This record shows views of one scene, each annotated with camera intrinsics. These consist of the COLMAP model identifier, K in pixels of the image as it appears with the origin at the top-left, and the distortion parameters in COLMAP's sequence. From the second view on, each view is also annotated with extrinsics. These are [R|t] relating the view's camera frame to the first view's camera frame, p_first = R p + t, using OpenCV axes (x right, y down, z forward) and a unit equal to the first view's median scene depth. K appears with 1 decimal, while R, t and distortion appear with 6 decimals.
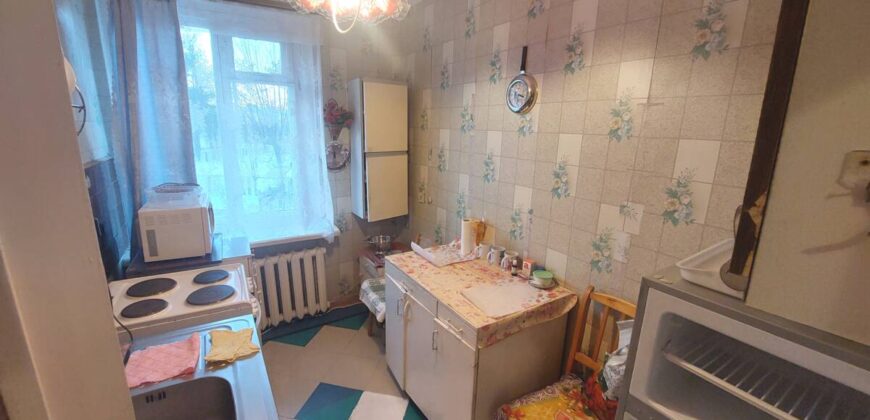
lens RADIAL K [[345.6, 0, 429.4], [0, 345.6, 207.5], [0, 0, 1]] dist [-0.022211, -0.000239]
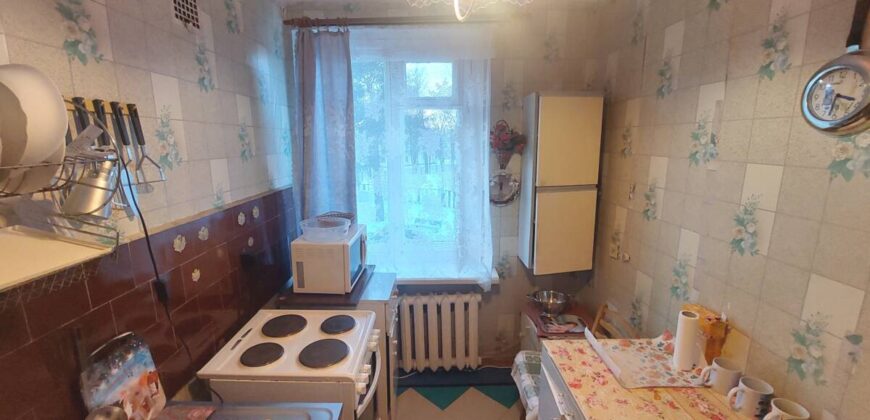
lens RADIAL K [[345.6, 0, 429.4], [0, 345.6, 207.5], [0, 0, 1]] dist [-0.022211, -0.000239]
pose [[0.851631, 0.069771, -0.519478, 0.016722], [-0.093085, 0.995479, -0.018902, -0.078842], [0.515811, 0.064453, 0.854275, 0.227657]]
